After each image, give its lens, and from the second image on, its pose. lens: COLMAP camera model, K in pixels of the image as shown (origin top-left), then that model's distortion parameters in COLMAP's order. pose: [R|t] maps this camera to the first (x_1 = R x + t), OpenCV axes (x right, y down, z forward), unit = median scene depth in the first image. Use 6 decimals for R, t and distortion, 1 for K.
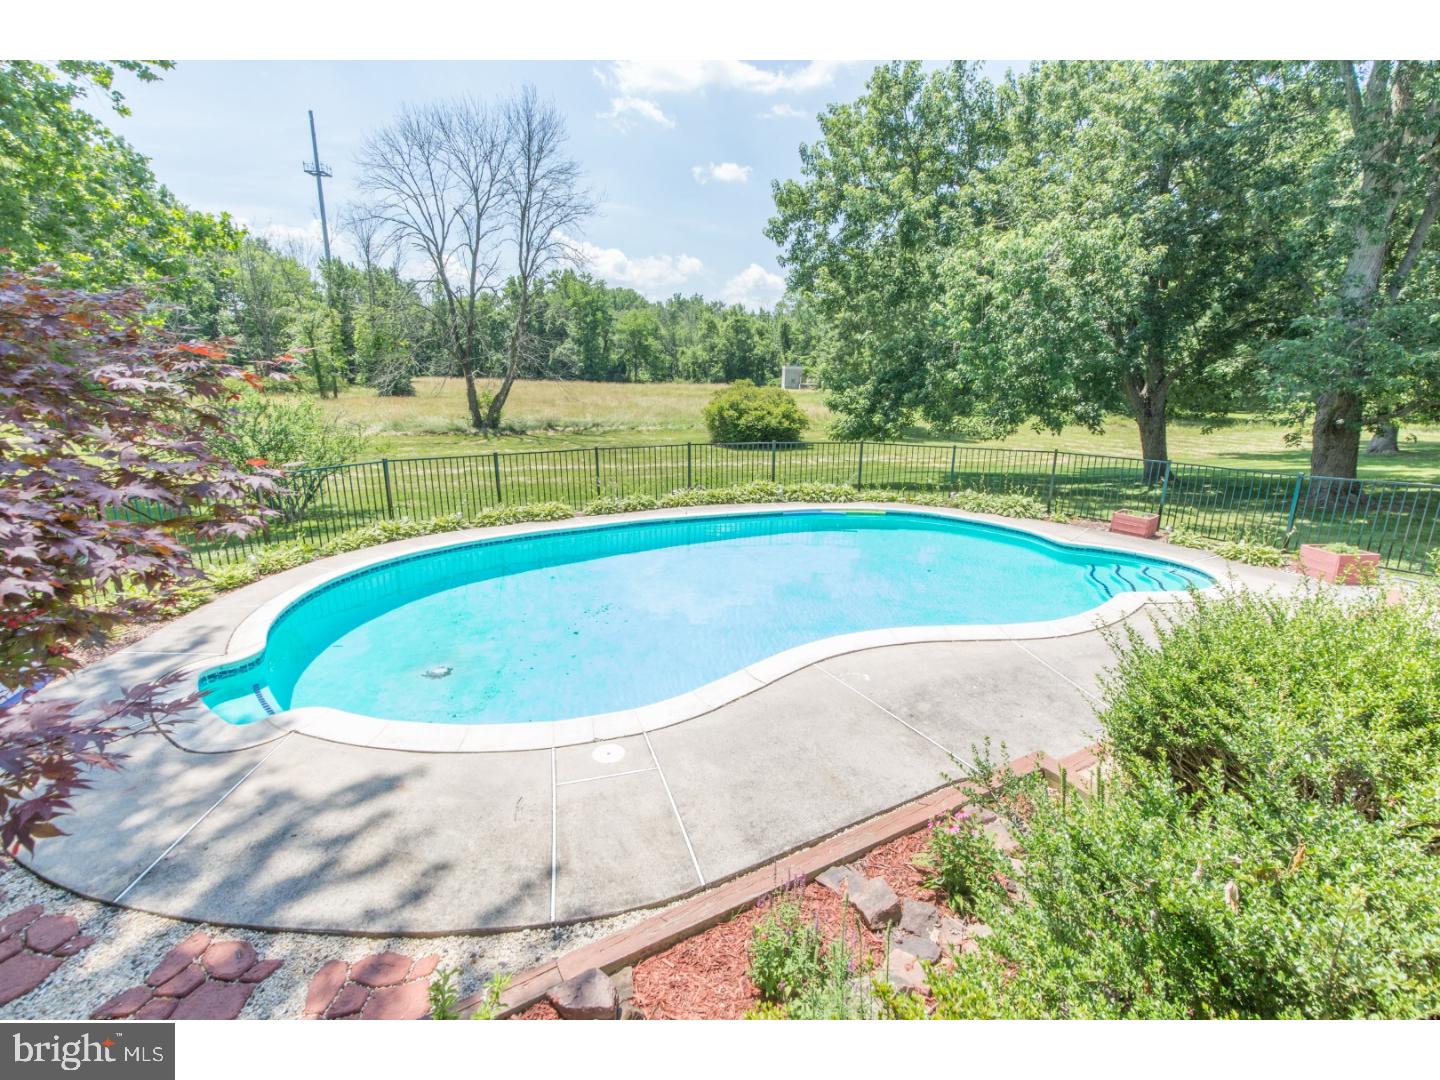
lens RADIAL K [[645.8, 0, 718.0], [0, 645.8, 525.0], [0, 0, 1]] dist [0.000931, -0.001629]
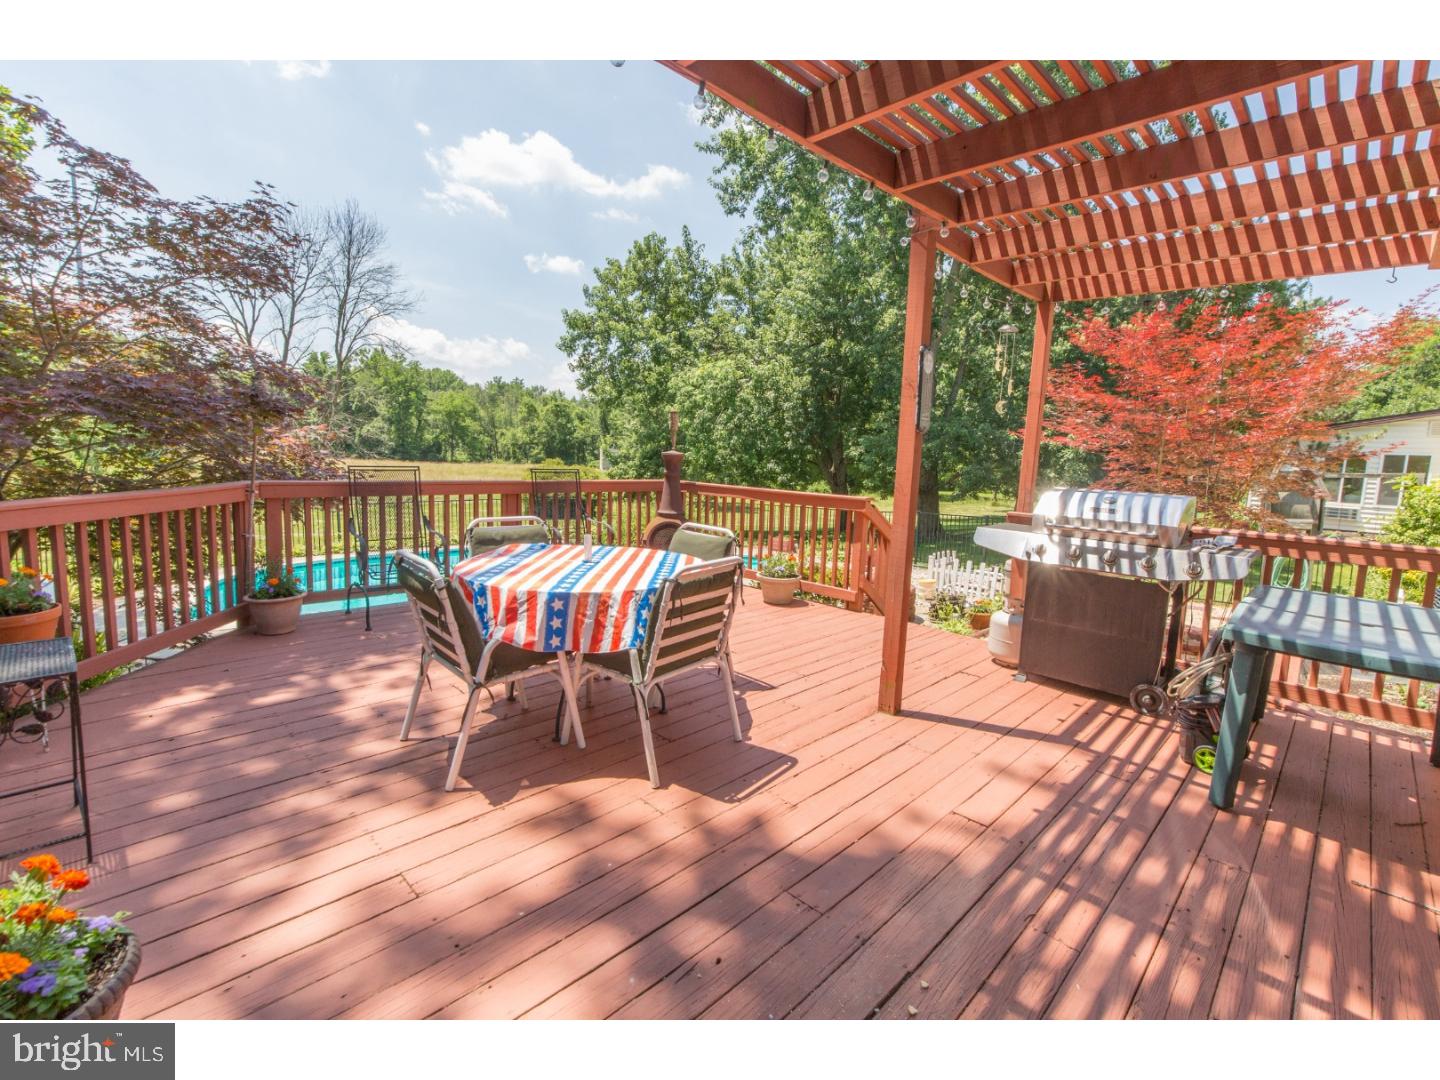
lens RADIAL K [[645.8, 0, 720.8], [0, 645.8, 519.7], [0, 0, 1]] dist [0.000931, -0.001629]
pose [[0.964036, -0.010558, 0.265560, 0.020225], [0.045887, 0.990817, -0.127185, 0.039008], [-0.261779, 0.134797, 0.955668, -0.146754]]
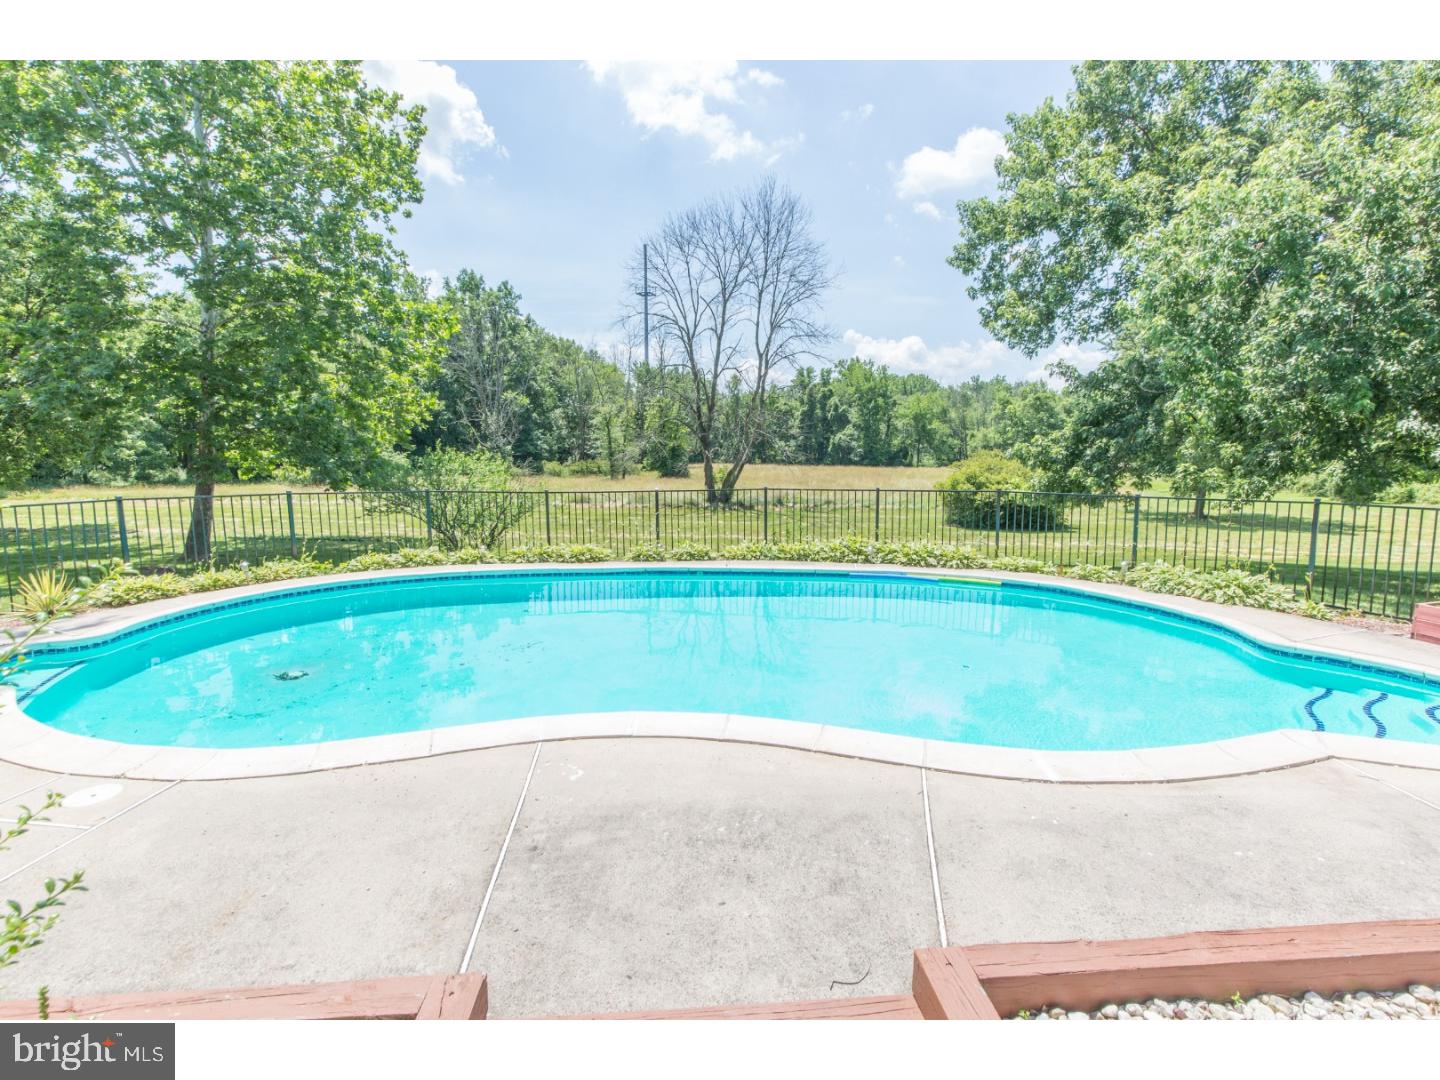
lens RADIAL K [[667.5, 0, 723.3], [0, 667.5, 530.6], [0, 0, 1]] dist [-0.000351, -0.000169]
pose [[0.908433, 0.032170, -0.416790, 0.090930], [-0.086087, 0.990060, -0.111217, 0.009911], [0.409069, 0.136914, 0.902174, 0.068492]]
